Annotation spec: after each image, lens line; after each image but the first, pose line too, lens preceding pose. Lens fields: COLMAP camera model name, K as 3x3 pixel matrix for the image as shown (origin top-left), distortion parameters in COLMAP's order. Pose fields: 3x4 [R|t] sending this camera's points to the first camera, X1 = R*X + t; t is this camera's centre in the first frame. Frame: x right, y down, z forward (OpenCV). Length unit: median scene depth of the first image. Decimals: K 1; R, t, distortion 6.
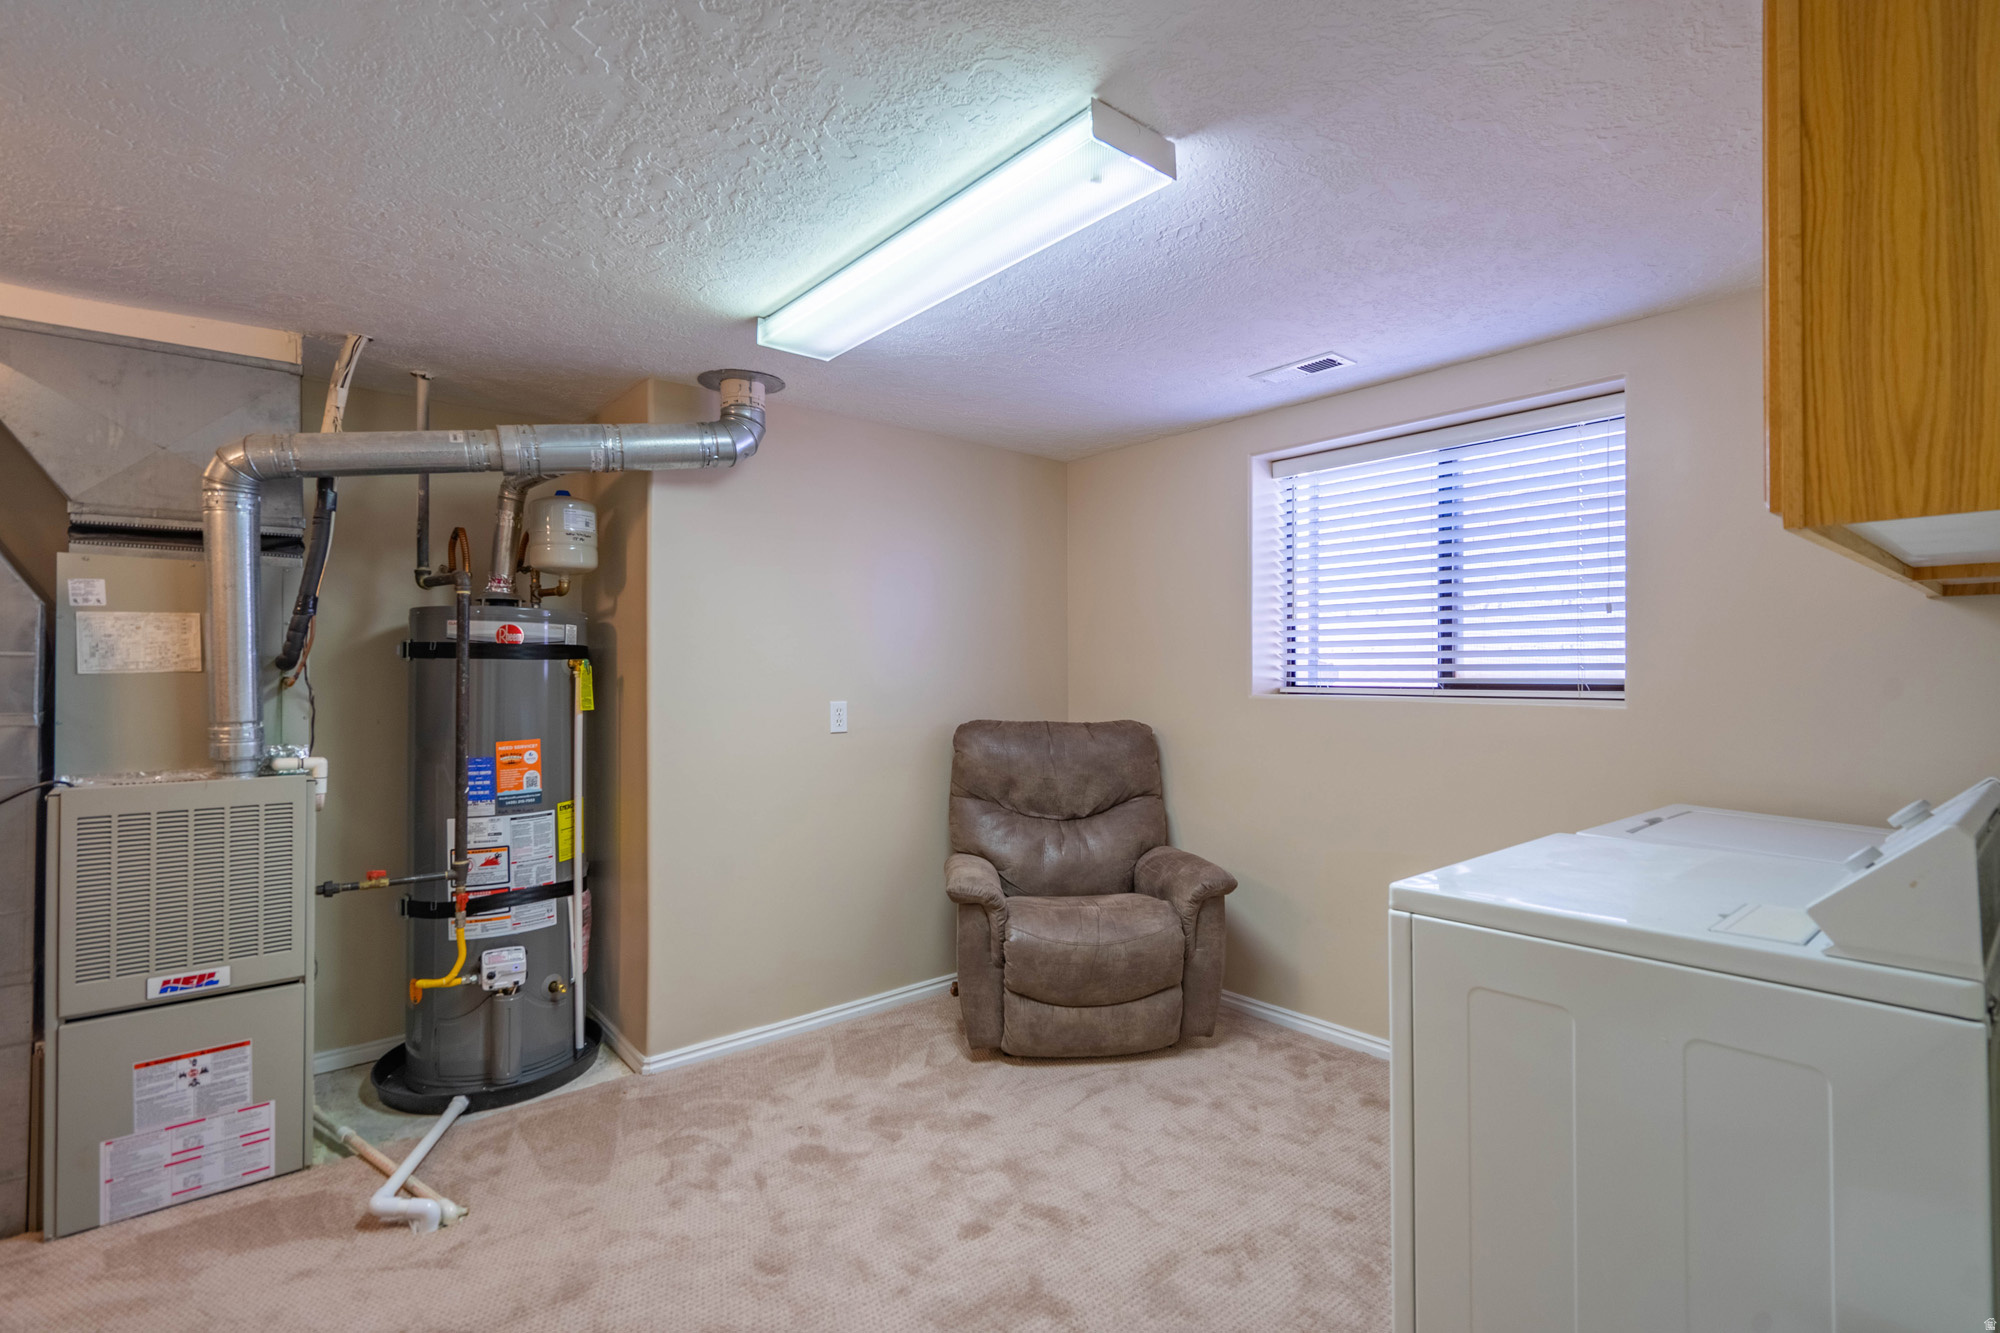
lens RADIAL K [[940.1, 0, 994.5], [0, 940.1, 647.5], [0, 0, 1]] dist [-0.001416, -0.000012]
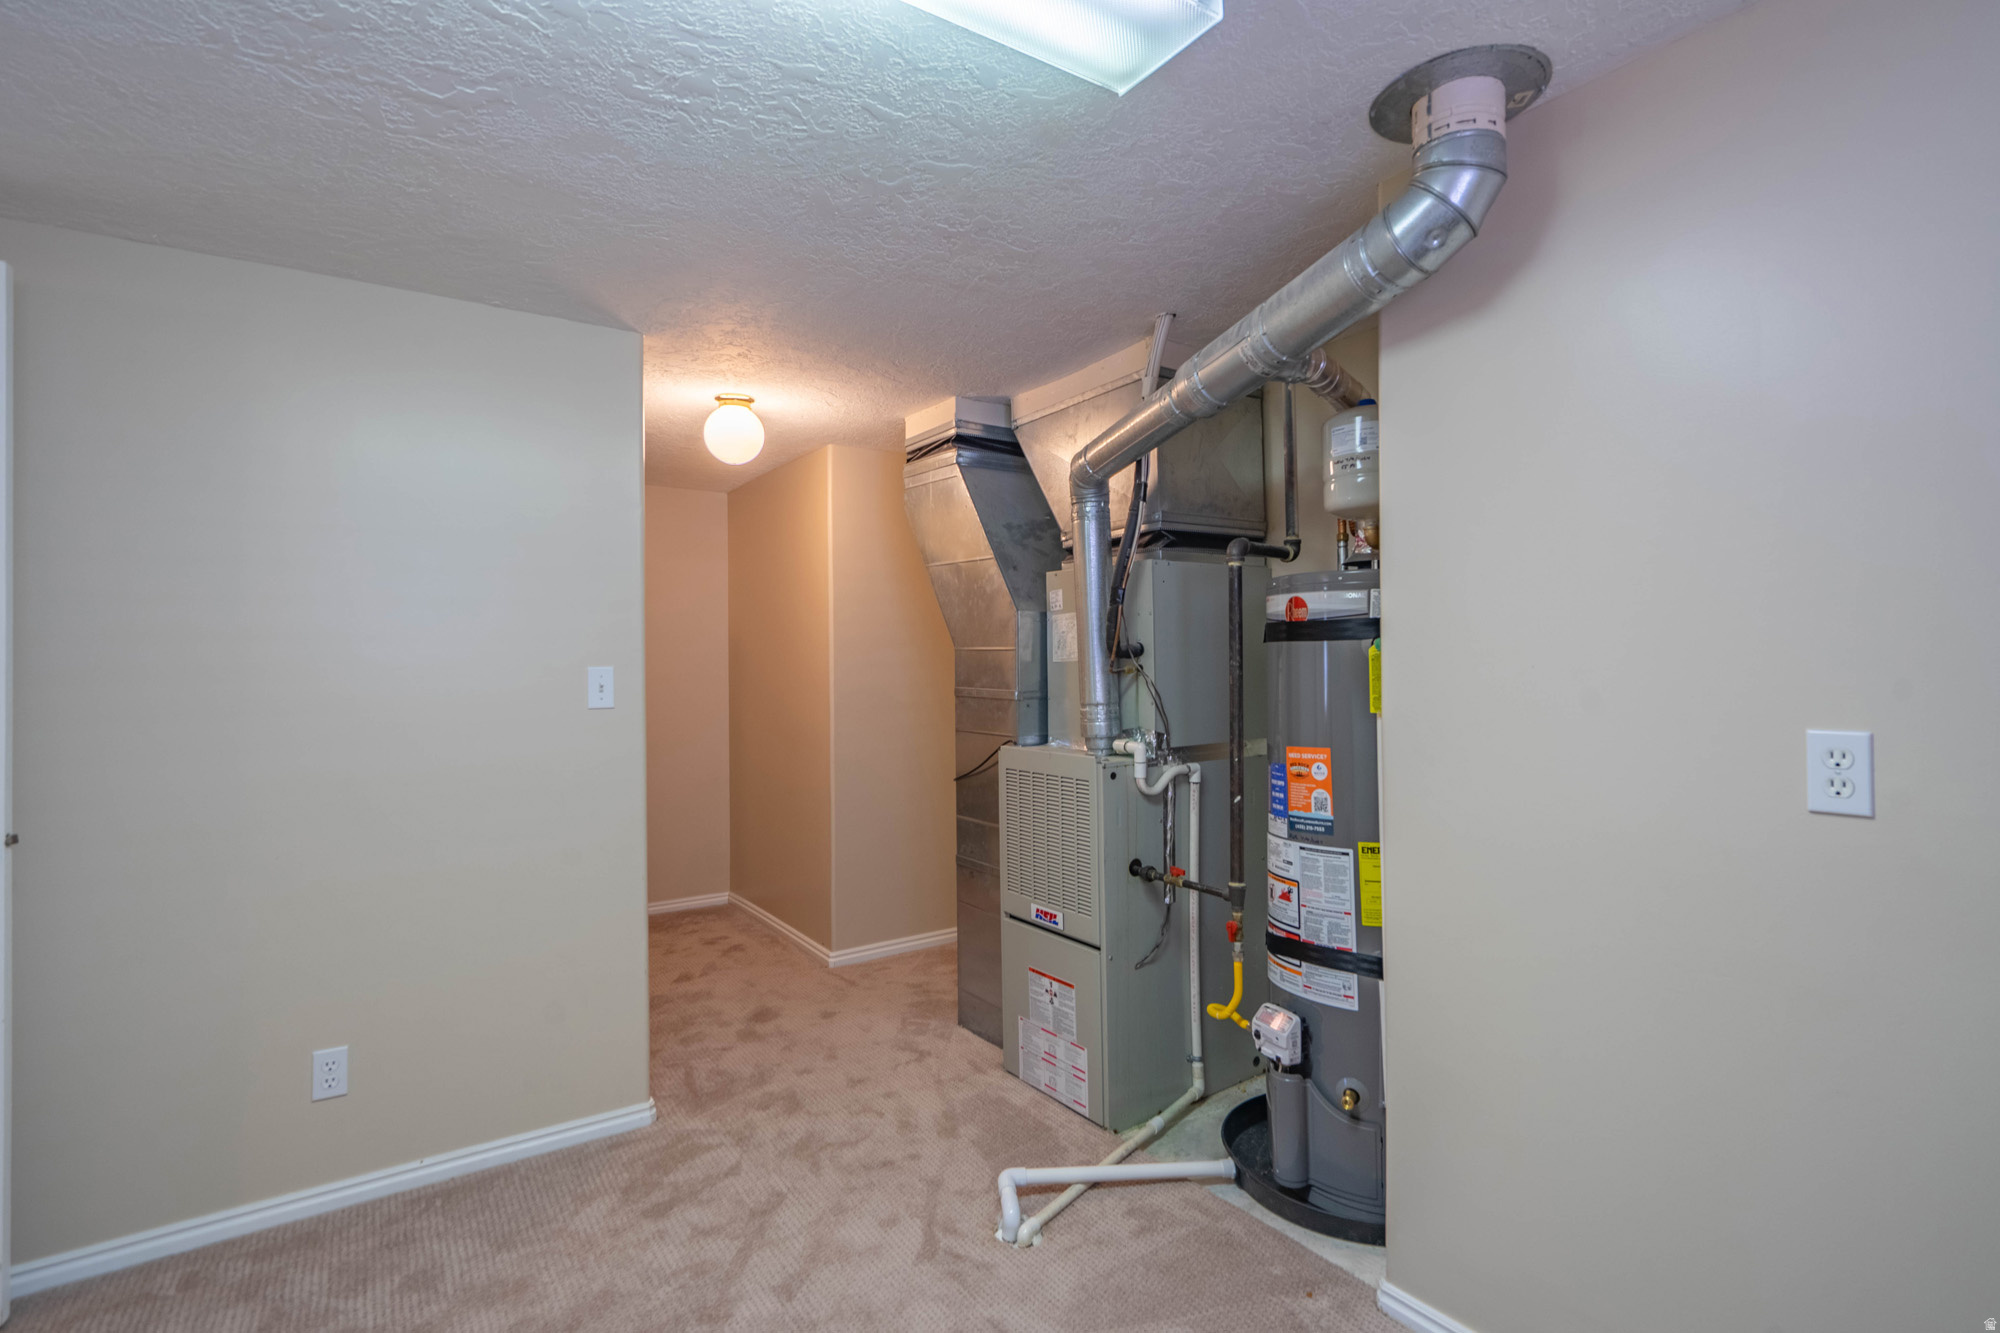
lens RADIAL K [[940.1, 0, 994.5], [0, 940.1, 647.5], [0, 0, 1]] dist [-0.001416, -0.000012]
pose [[-0.101293, -0.015609, -0.994734, 0.285783], [0.033497, 0.999256, -0.019091, 0.024278], [0.994293, -0.035254, -0.100694, 0.839905]]
